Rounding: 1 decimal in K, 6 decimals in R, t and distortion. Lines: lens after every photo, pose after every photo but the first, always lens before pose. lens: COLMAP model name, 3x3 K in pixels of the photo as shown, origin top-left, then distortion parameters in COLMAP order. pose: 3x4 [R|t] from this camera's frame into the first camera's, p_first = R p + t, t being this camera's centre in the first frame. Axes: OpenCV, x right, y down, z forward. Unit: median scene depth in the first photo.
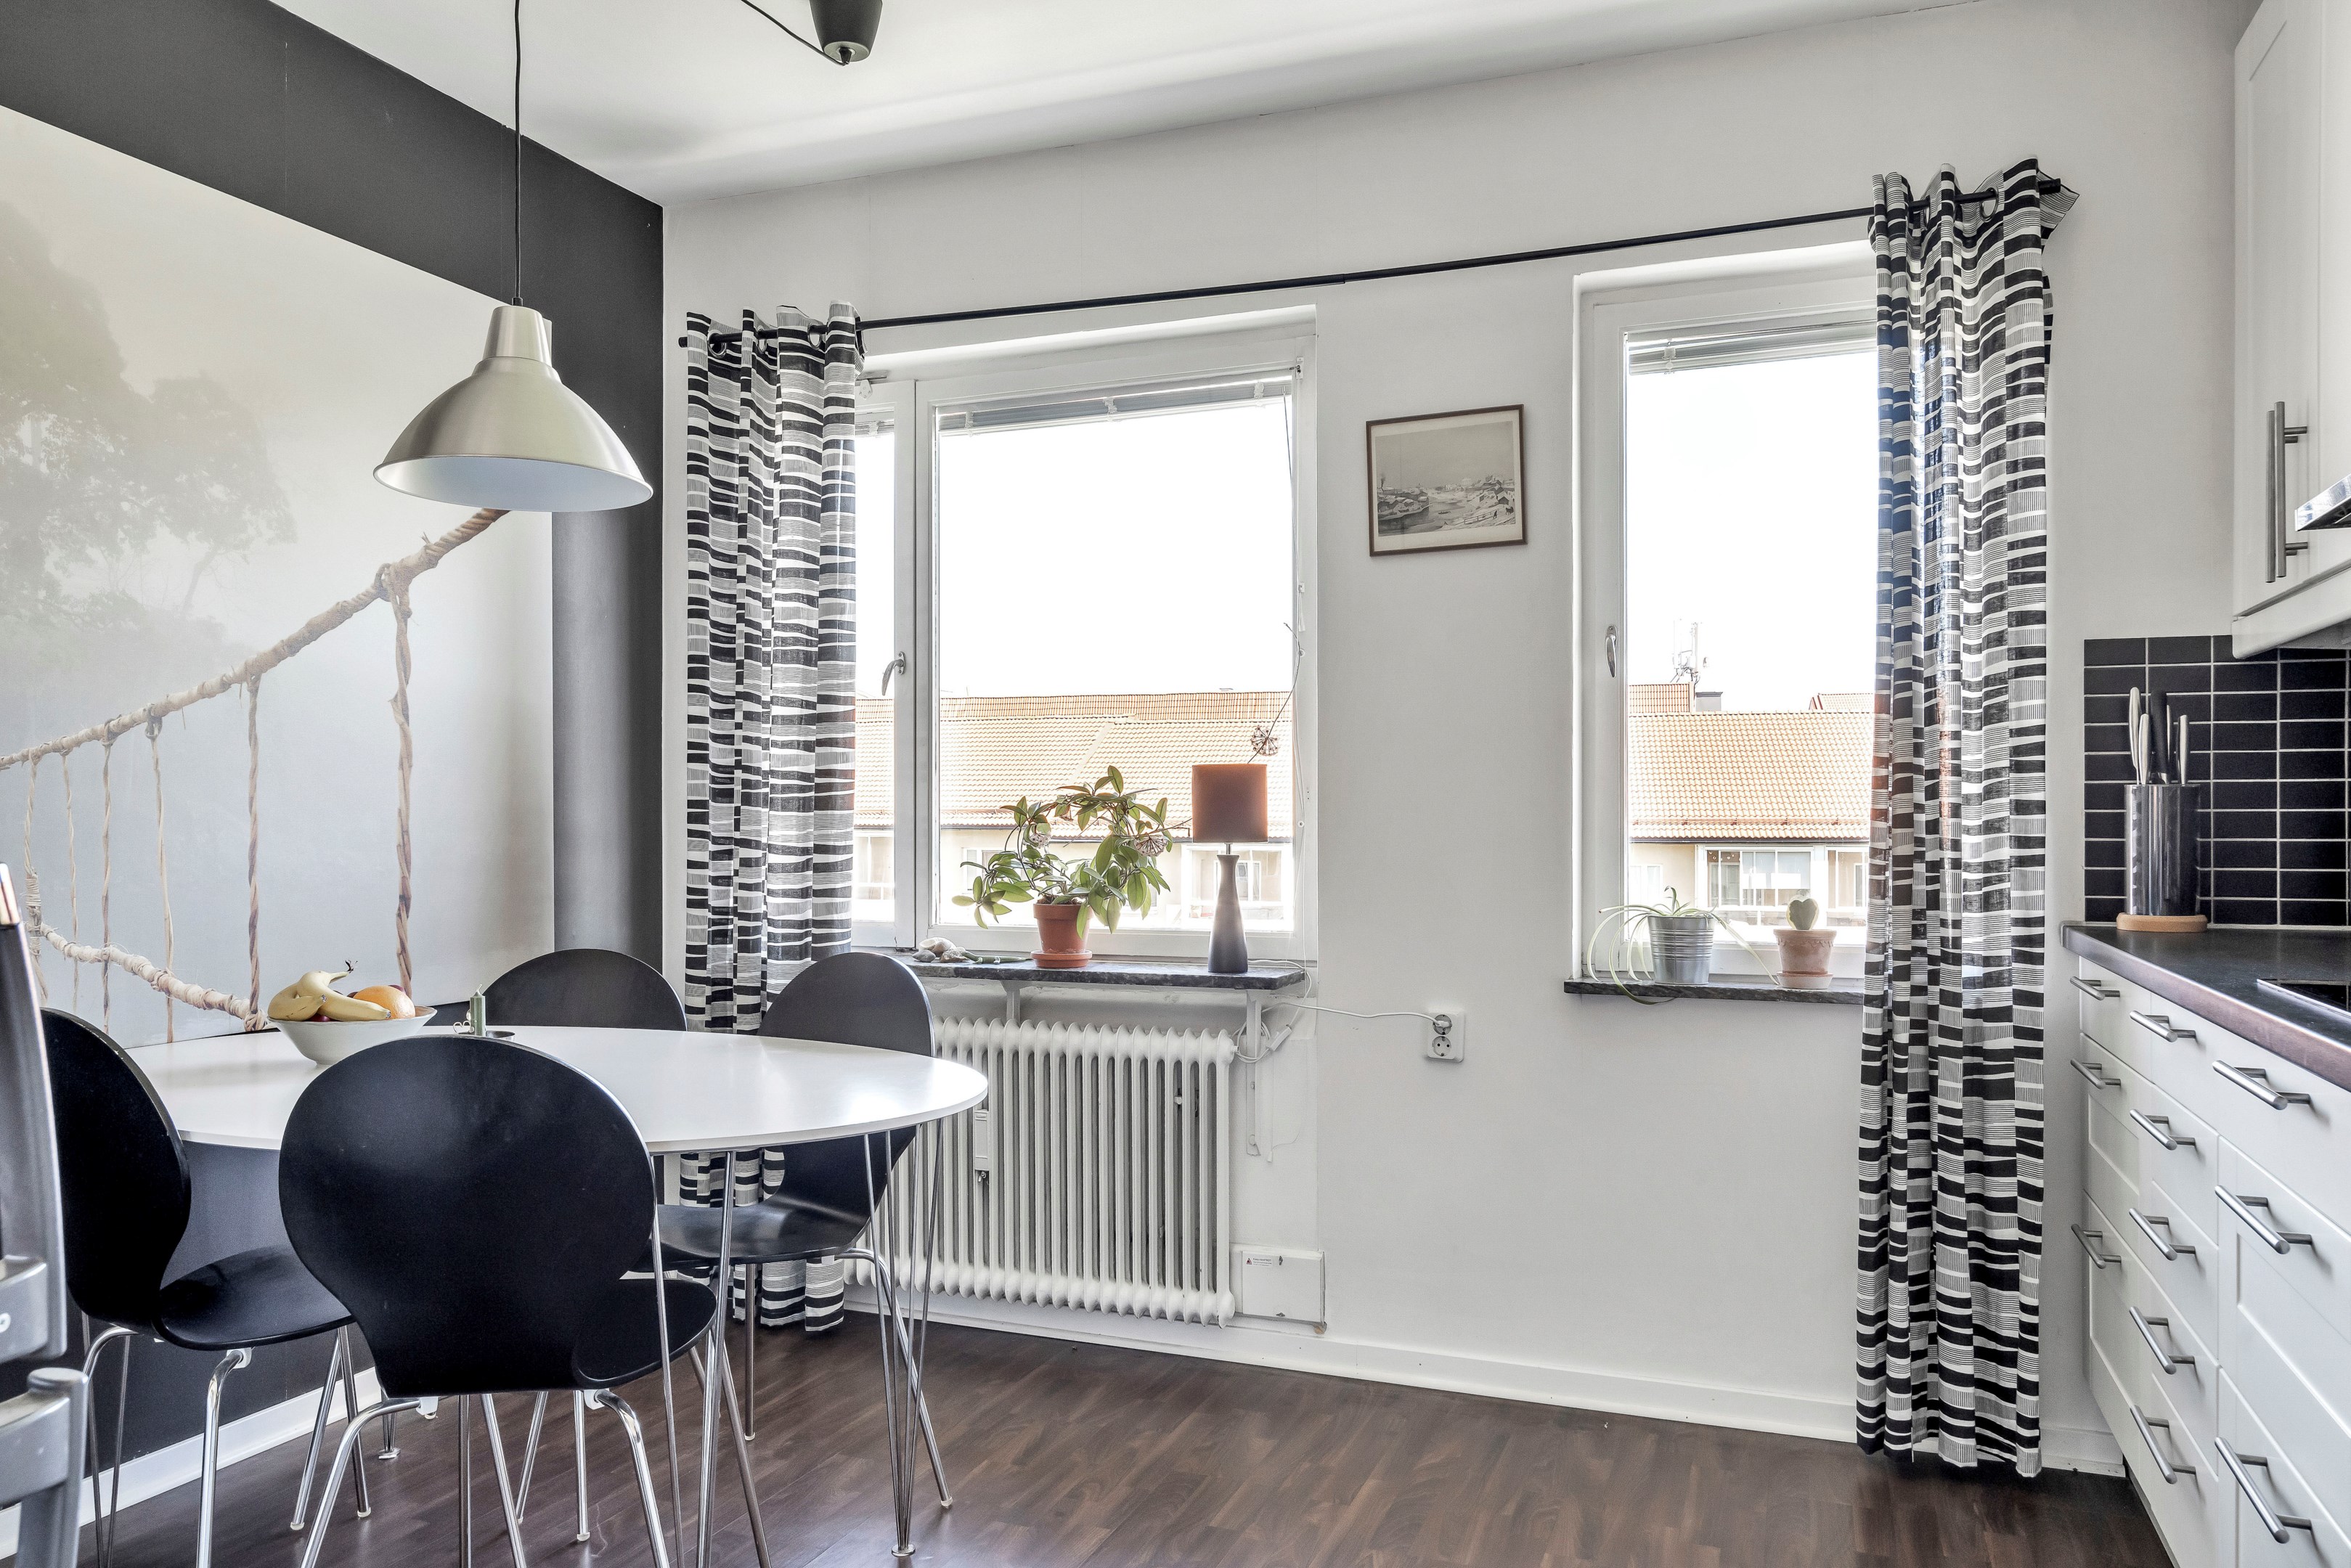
lens RADIAL K [[1904.7, 0, 1171.8], [0, 1904.7, 815.4], [0, 0, 1]] dist [-0.012504, 0.004960]
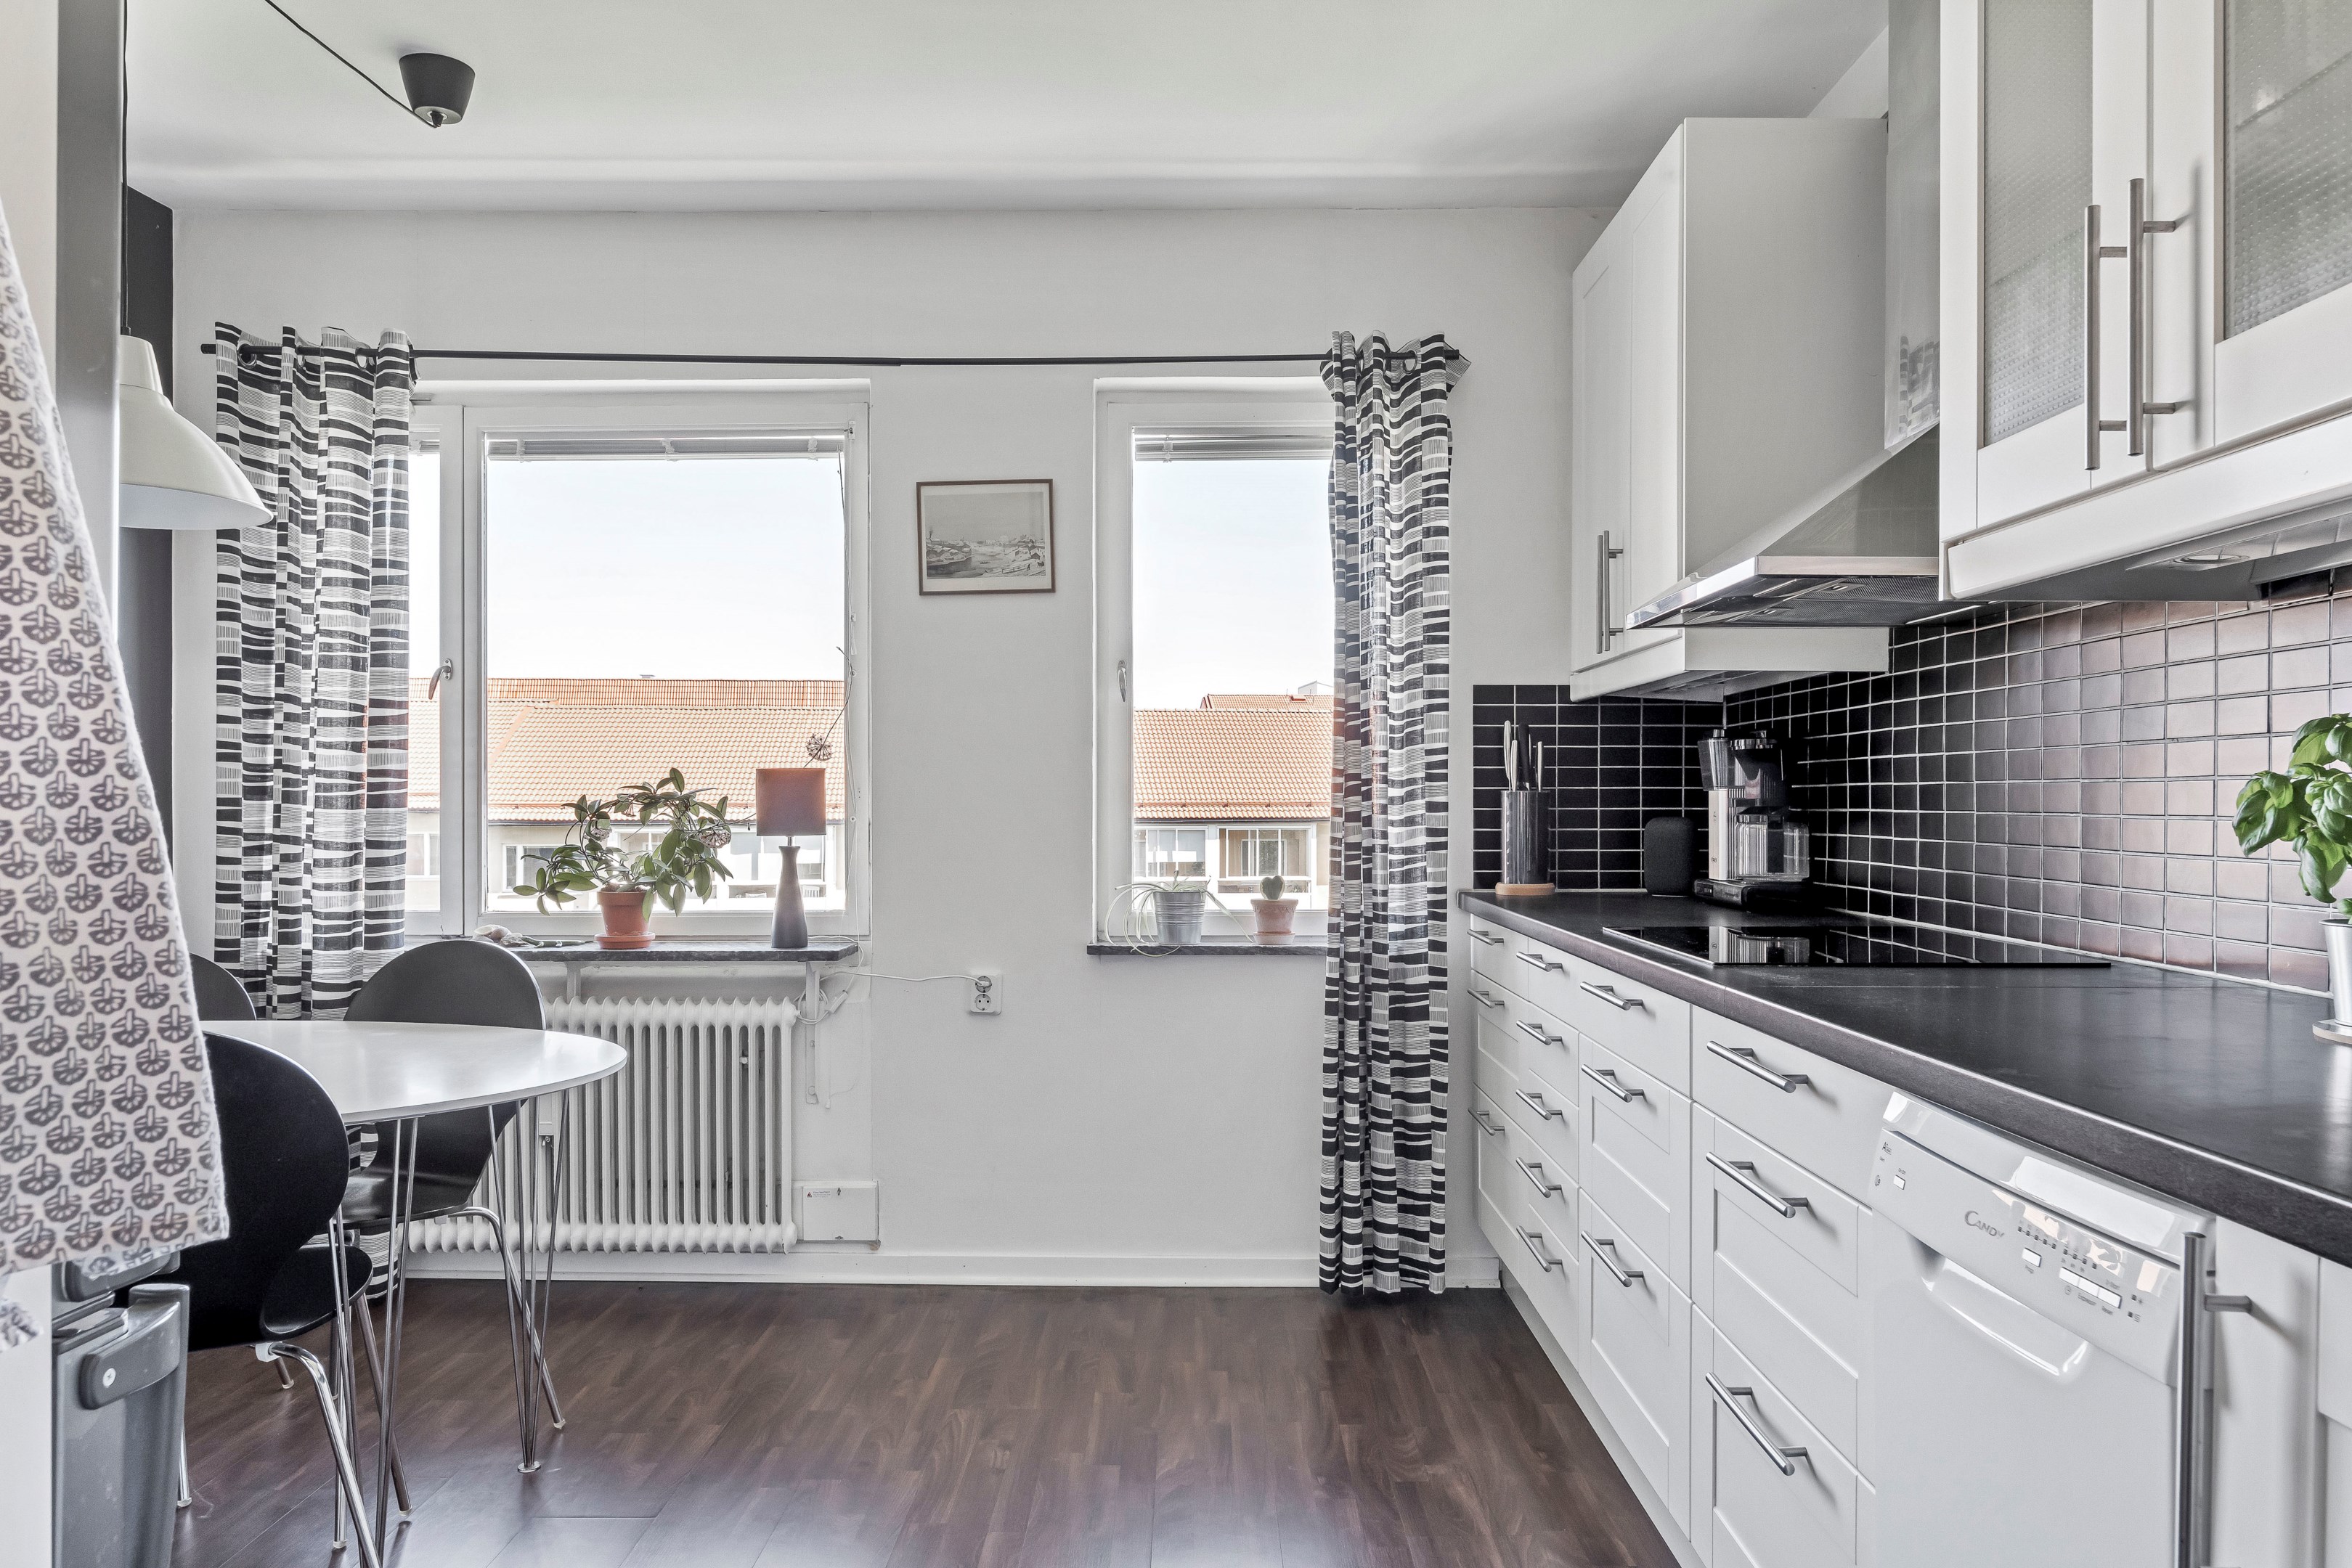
lens RADIAL K [[1905.4, 0, 1172.3], [0, 1905.4, 815.4], [0, 0, 1]] dist [-0.012504, 0.004960]
pose [[0.939380, -0.009796, 0.342738, -0.168364], [0.004444, 0.999856, 0.016397, -0.018098], [-0.342850, -0.013880, 0.939288, -0.189964]]
